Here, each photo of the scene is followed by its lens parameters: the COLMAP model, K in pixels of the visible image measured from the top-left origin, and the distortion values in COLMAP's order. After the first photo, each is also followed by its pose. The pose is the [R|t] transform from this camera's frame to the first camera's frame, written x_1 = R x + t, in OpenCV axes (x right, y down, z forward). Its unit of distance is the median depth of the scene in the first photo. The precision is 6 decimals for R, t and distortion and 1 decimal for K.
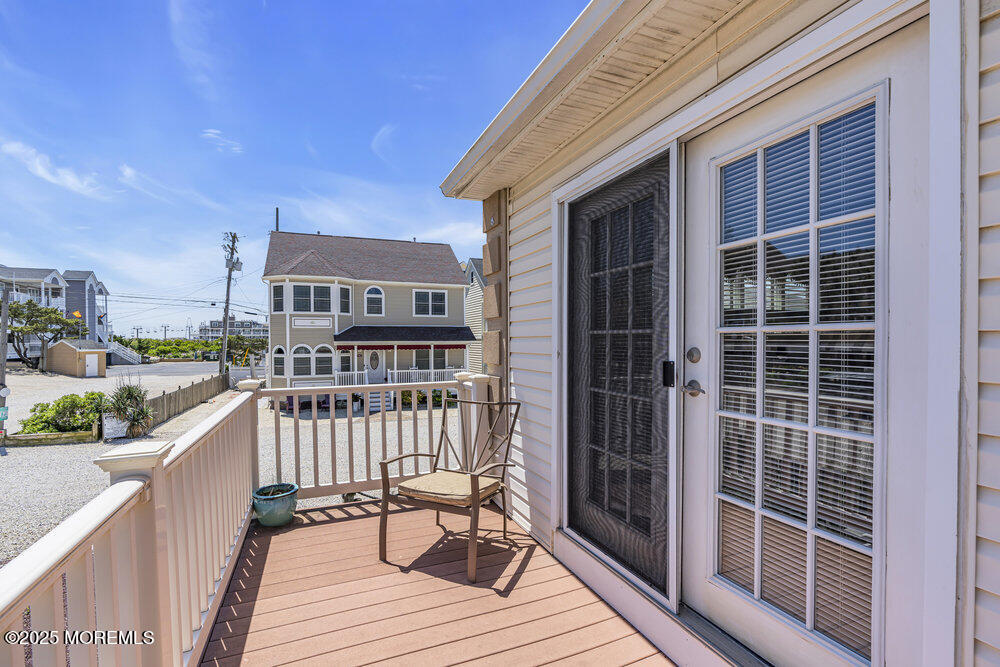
lens RADIAL K [[447.8, 0, 497.8], [0, 447.8, 331.6], [0, 0, 1]] dist [-0.007628, 0.001396]
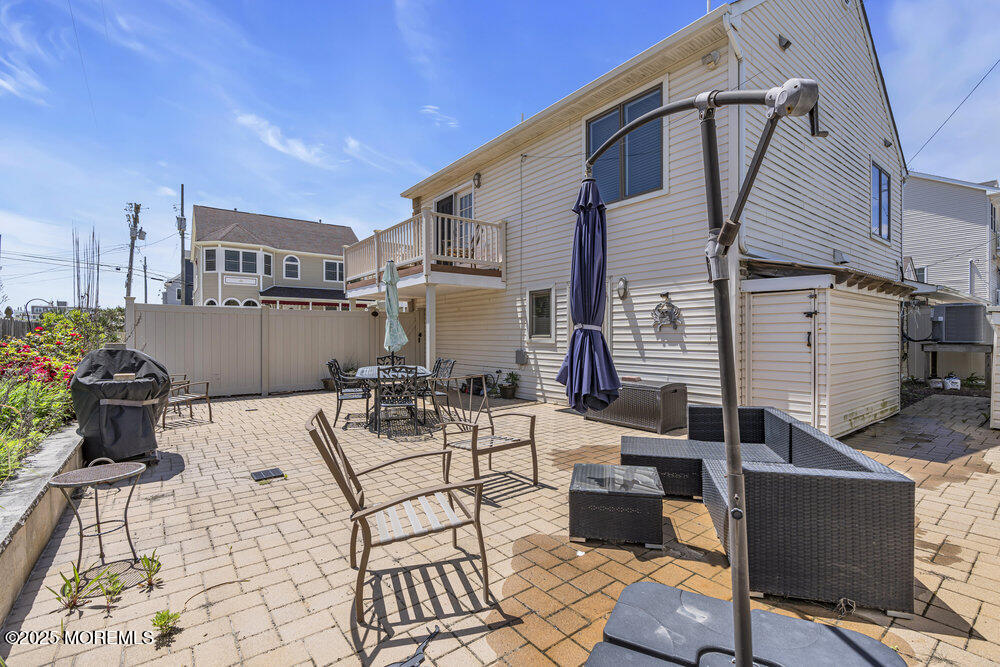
lens RADIAL K [[447.8, 0, 497.8], [0, 447.8, 331.6], [0, 0, 1]] dist [-0.007628, 0.001396]
pose [[0.965755, 0.005743, 0.259391, -0.044139], [-0.007414, 0.999958, 0.005462, 0.106497], [-0.259349, -0.007198, 0.965757, -0.379378]]
